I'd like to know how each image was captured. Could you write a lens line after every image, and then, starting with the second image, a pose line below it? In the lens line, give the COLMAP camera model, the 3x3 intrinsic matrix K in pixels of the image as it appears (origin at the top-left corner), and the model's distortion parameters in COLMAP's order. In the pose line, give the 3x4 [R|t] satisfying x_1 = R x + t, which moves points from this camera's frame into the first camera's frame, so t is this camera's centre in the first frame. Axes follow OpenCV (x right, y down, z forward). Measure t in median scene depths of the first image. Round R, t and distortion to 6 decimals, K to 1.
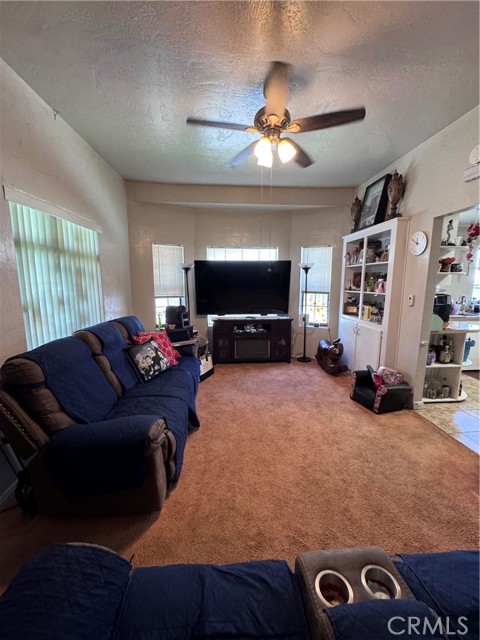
lens RADIAL K [[255.5, 0, 240.9], [0, 255.5, 319.5], [0, 0, 1]] dist [-0.003795, -0.000170]
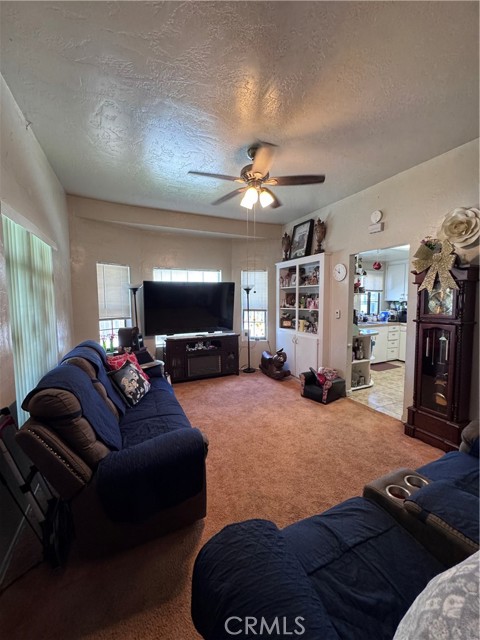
lens RADIAL K [[255.5, 0, 240.0], [0, 255.5, 319.6], [0, 0, 1]] dist [-0.003795, -0.000170]
pose [[0.932080, -0.037582, 0.360297, -0.277464], [0.063875, 0.996071, -0.061344, 0.002695], [-0.356576, 0.080192, 0.930818, -0.055549]]
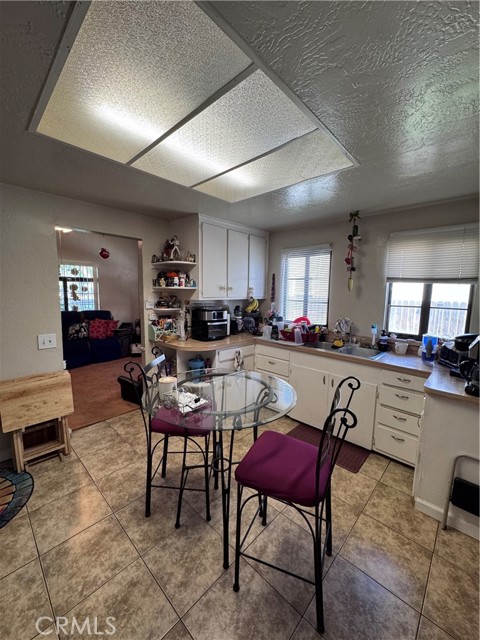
lens RADIAL K [[255.5, 0, 239.8], [0, 255.5, 319.4], [0, 0, 1]] dist [-0.003795, -0.000170]
pose [[0.674744, 0.081513, -0.733537, 1.675375], [-0.120500, 0.992713, -0.000529, -0.088343], [0.728148, 0.088748, 0.679650, 0.488712]]
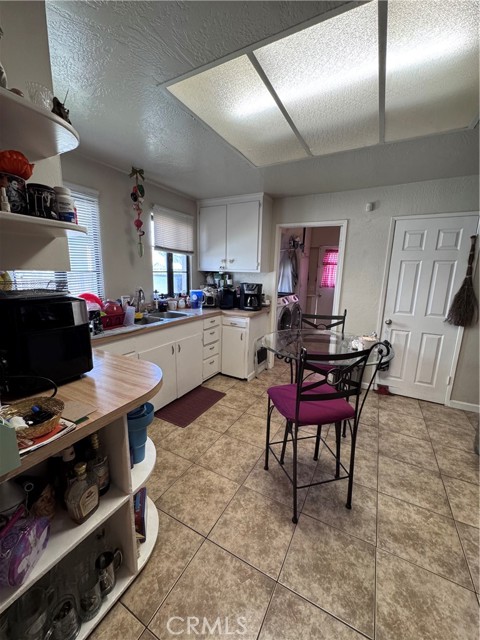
lens RADIAL K [[255.5, 0, 236.1], [0, 255.5, 321.9], [0, 0, 1]] dist [-0.003795, -0.000170]
pose [[0.542395, -0.155567, 0.825594, 0.671171], [0.103678, 0.987589, 0.117978, -0.090384], [-0.833702, 0.021605, 0.551792, 0.657487]]
